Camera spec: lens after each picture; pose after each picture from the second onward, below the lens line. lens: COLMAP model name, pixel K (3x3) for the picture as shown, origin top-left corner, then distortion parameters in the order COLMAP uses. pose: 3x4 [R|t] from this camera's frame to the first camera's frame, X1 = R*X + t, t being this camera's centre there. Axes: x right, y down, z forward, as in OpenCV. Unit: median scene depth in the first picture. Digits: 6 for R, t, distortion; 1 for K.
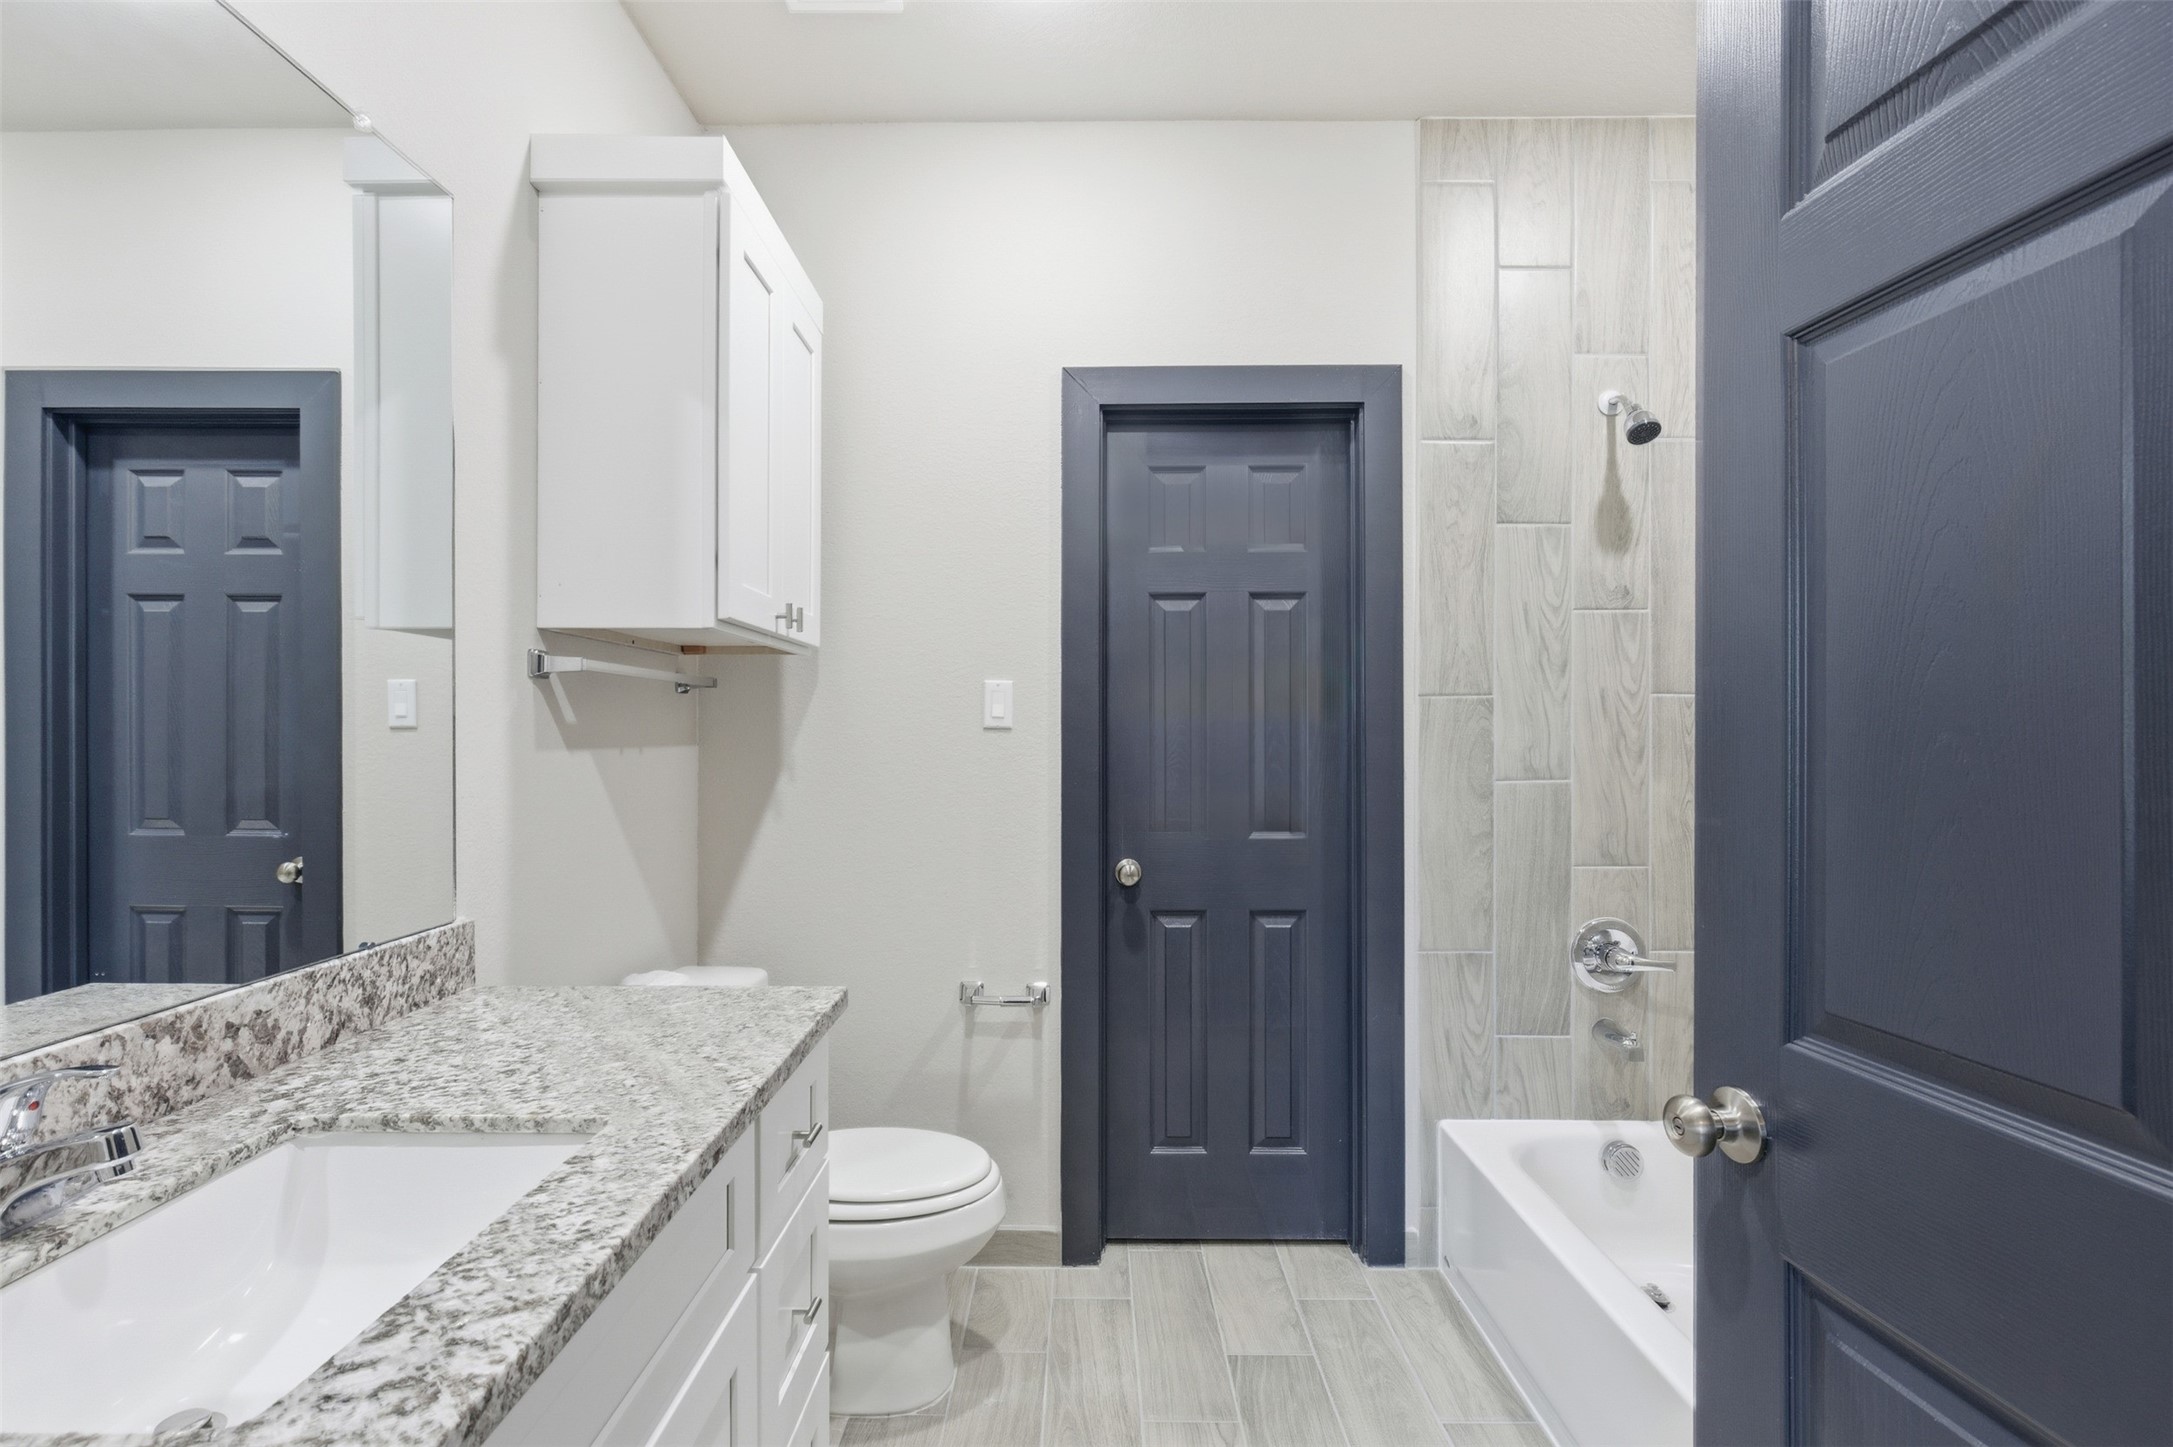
lens RADIAL K [[971.5, 0, 1067.2], [0, 971.5, 730.5], [0, 0, 1]] dist [-0.000923, -0.000012]
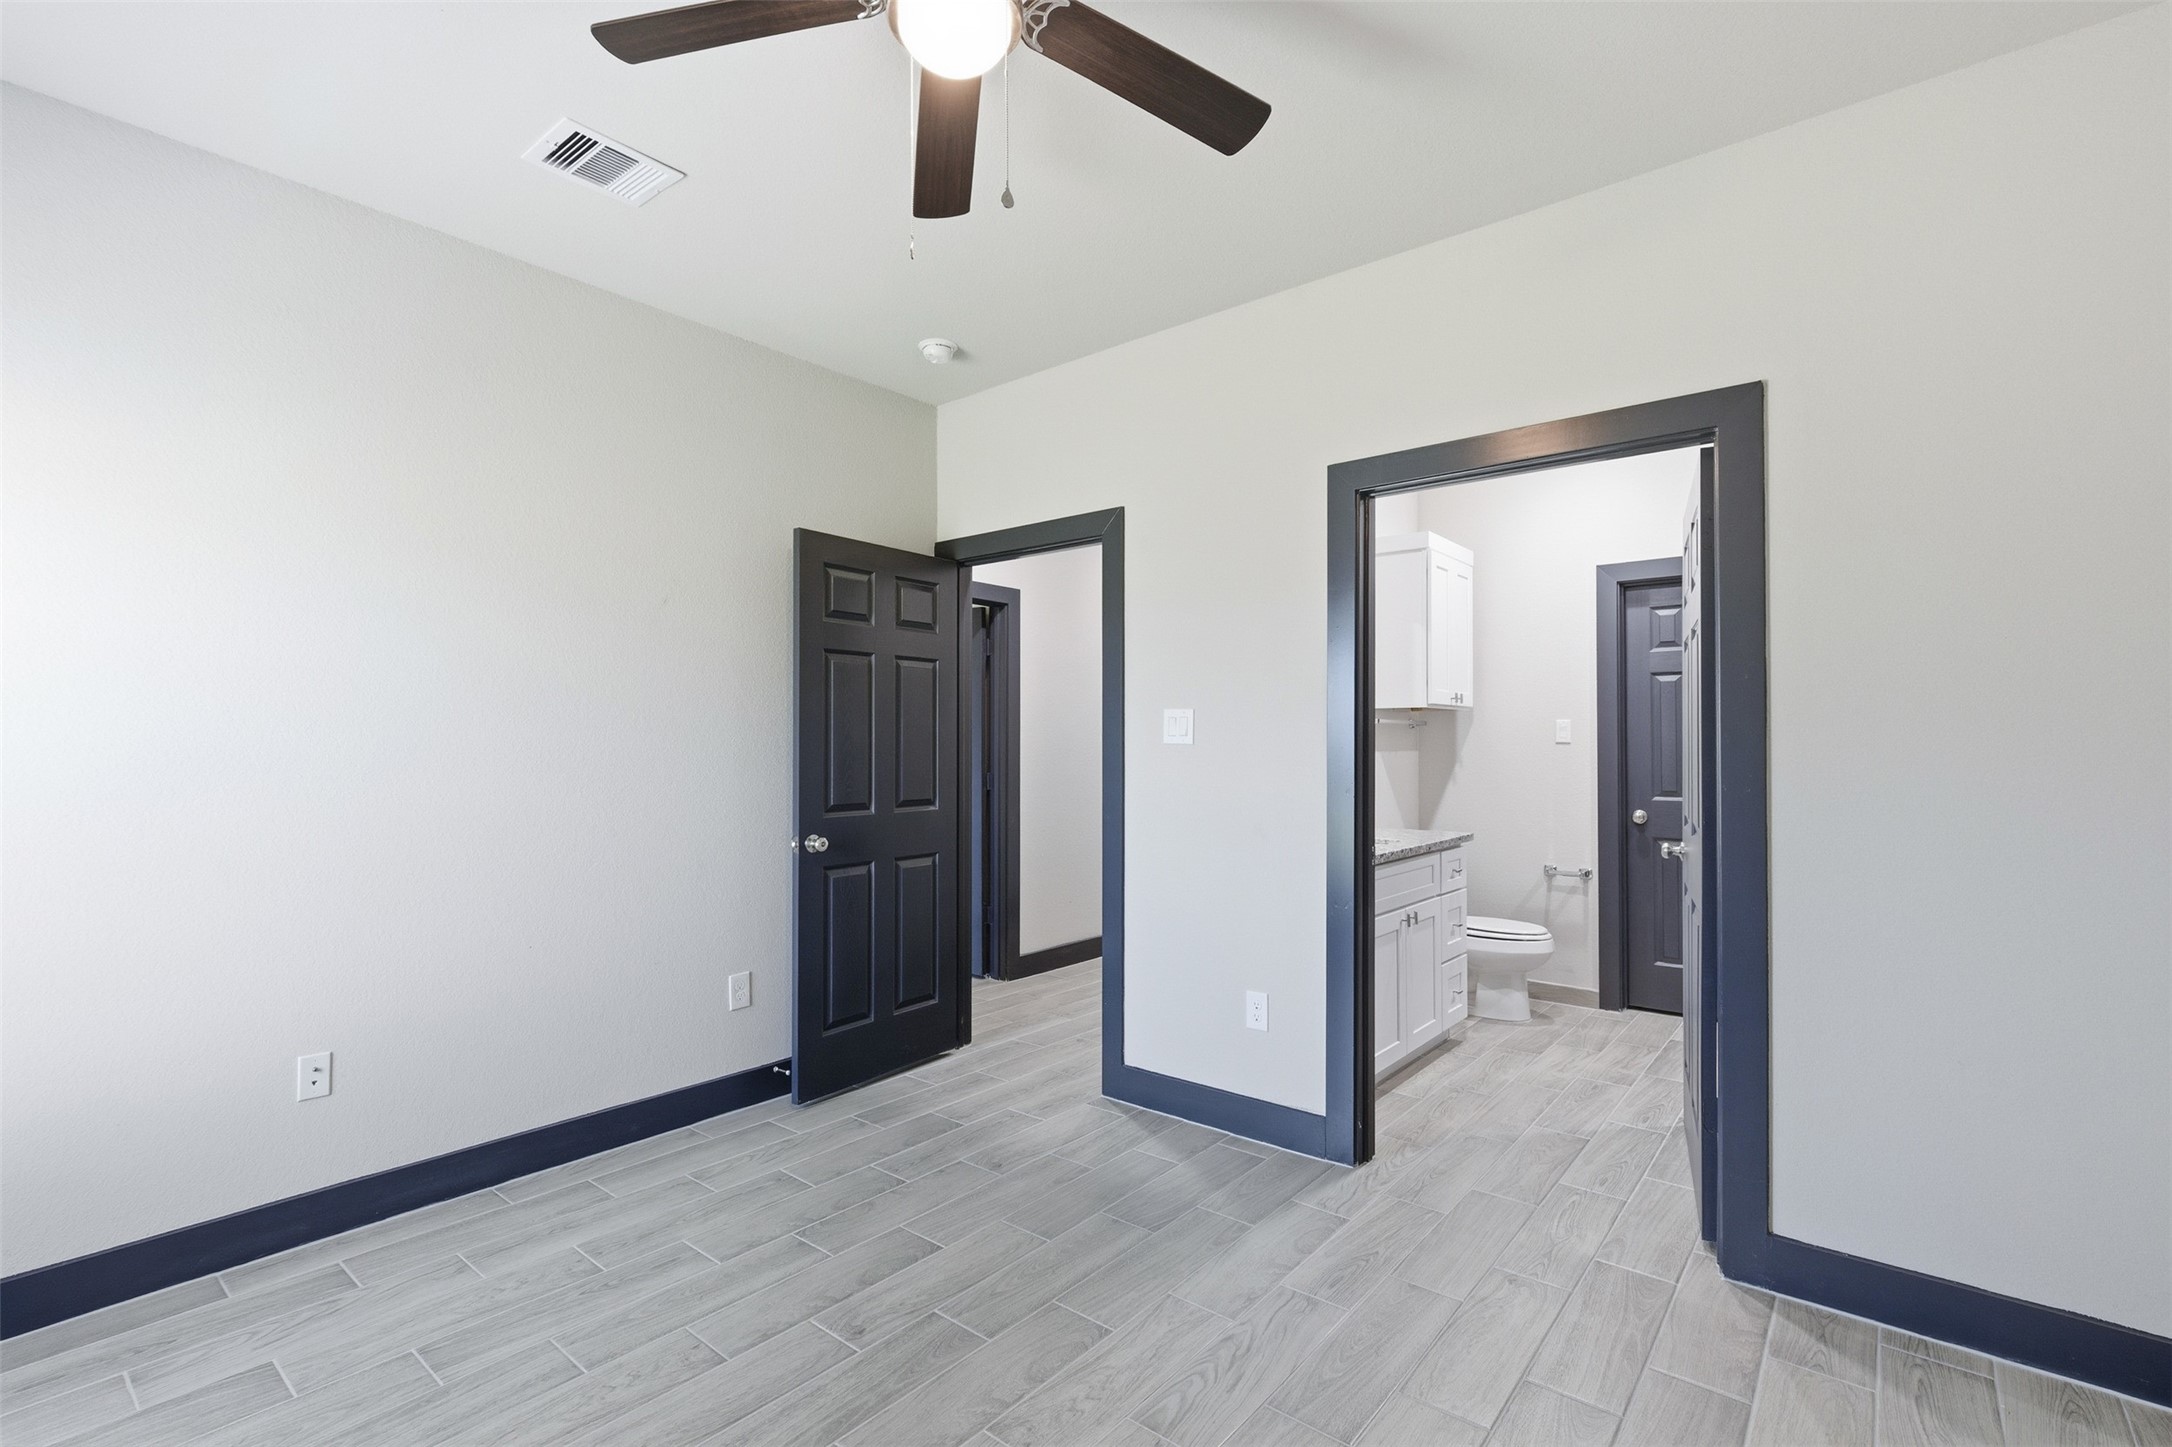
lens RADIAL K [[971.1, 0, 1066.7], [0, 971.1, 730.5], [0, 0, 1]] dist [-0.000923, -0.000012]
pose [[0.772032, -0.008494, -0.635527, 0.426042], [-0.000124, 0.999909, -0.013514, -0.000513], [0.635583, 0.010512, 0.771961, -1.266383]]
